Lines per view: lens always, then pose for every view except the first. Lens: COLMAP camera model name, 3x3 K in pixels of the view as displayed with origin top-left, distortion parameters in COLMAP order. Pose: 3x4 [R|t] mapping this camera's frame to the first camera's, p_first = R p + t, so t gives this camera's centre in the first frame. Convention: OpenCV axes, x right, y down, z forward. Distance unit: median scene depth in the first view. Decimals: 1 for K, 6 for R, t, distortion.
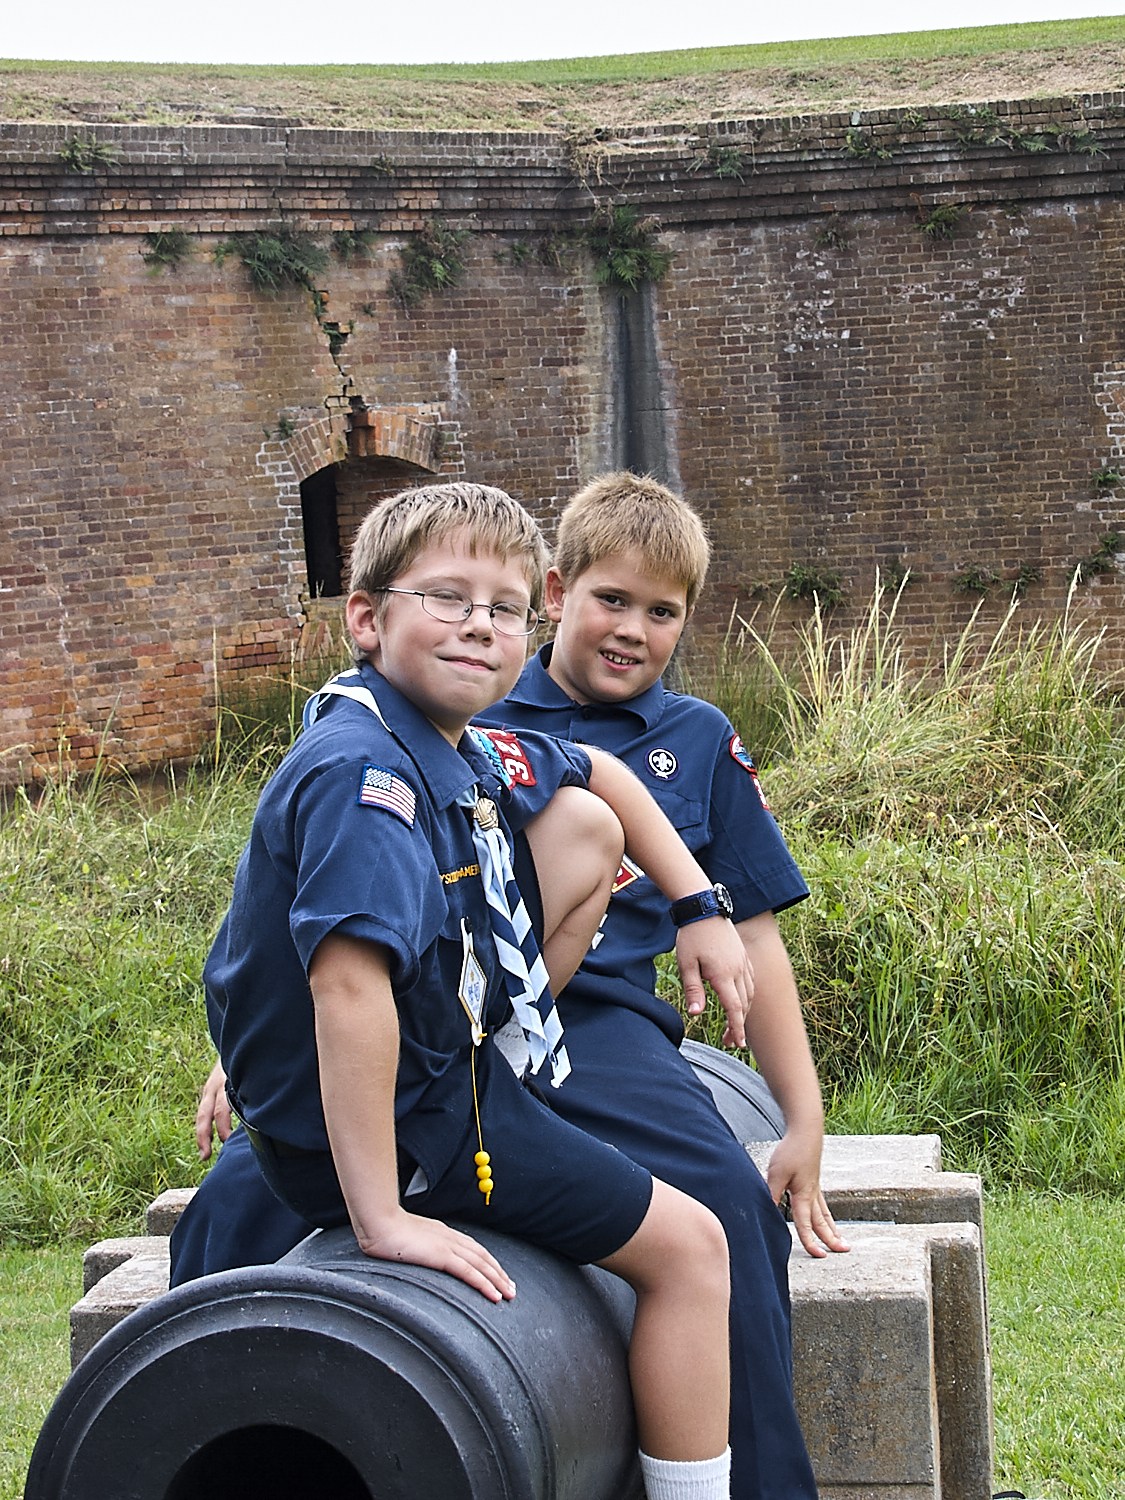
lens RADIAL K [[3606.9, 0, 574.4], [0, 3606.9, 746.6], [0, 0, 1]] dist [-0.008544, 0.000000]
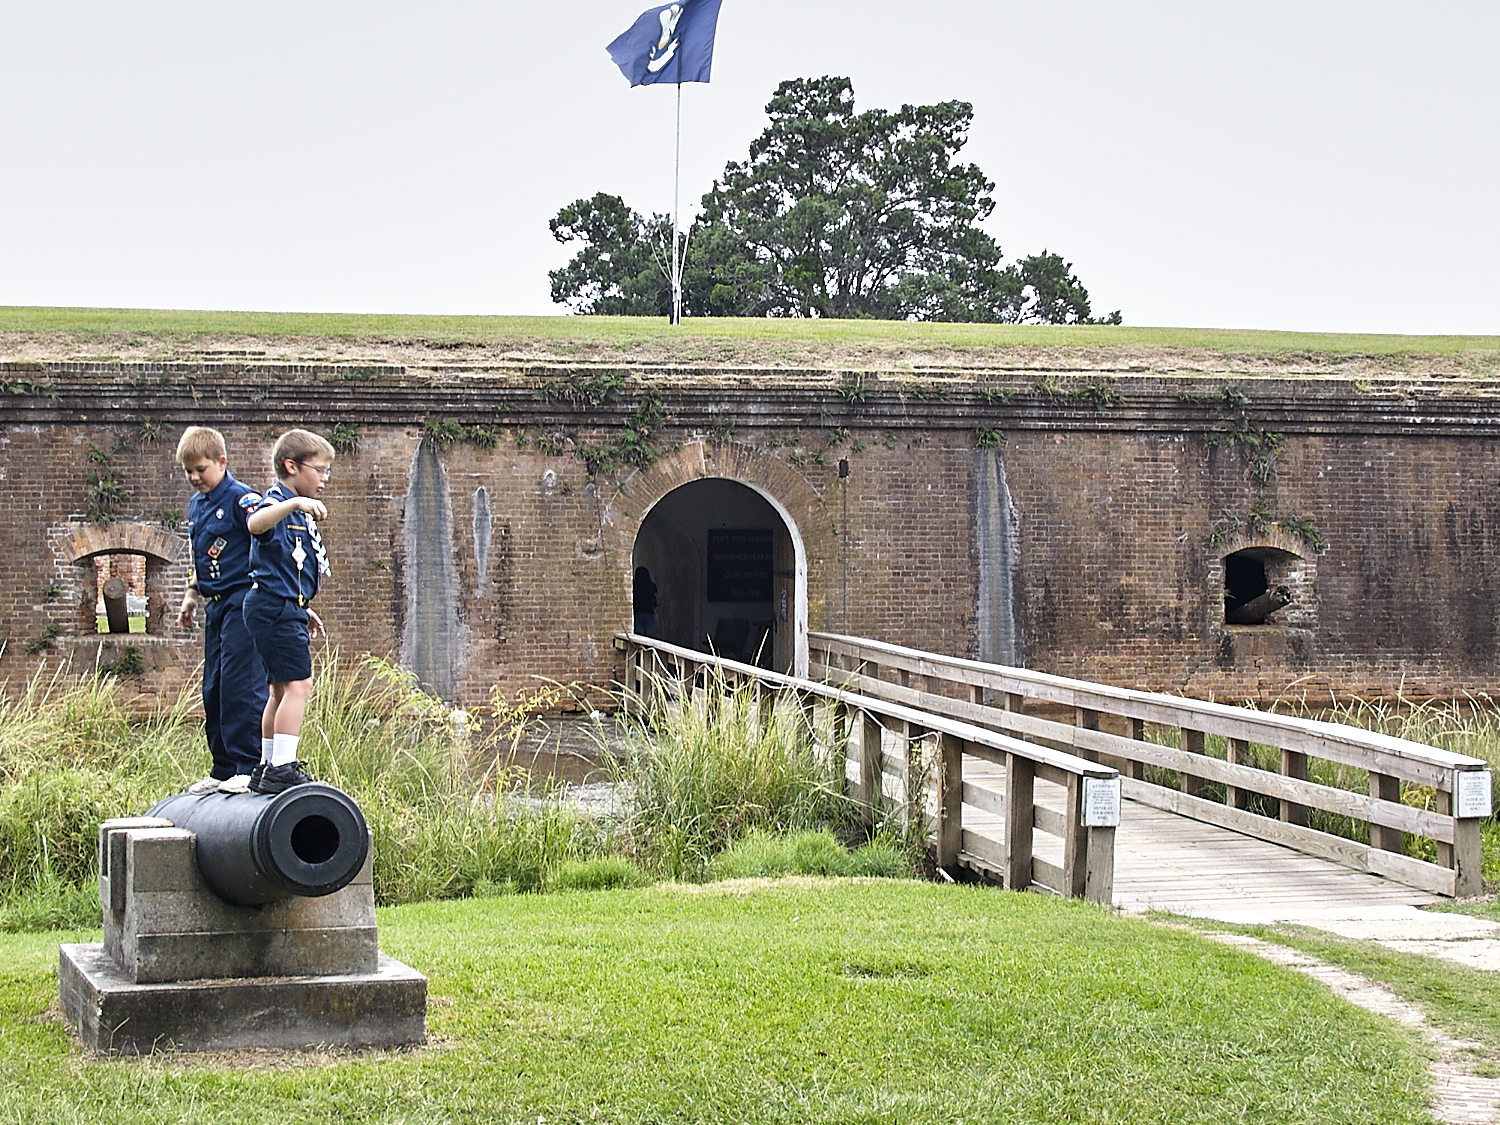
lens RADIAL K [[2699.9, 0, 744.6], [0, 2699.9, 562.8], [0, 0, 1]] dist [0.000001, 0.000000]
pose [[0.894960, 0.045092, 0.443862, -0.119765], [-0.008138, 0.996364, -0.084811, 0.015304], [-0.446072, 0.072290, 0.892073, -0.252140]]
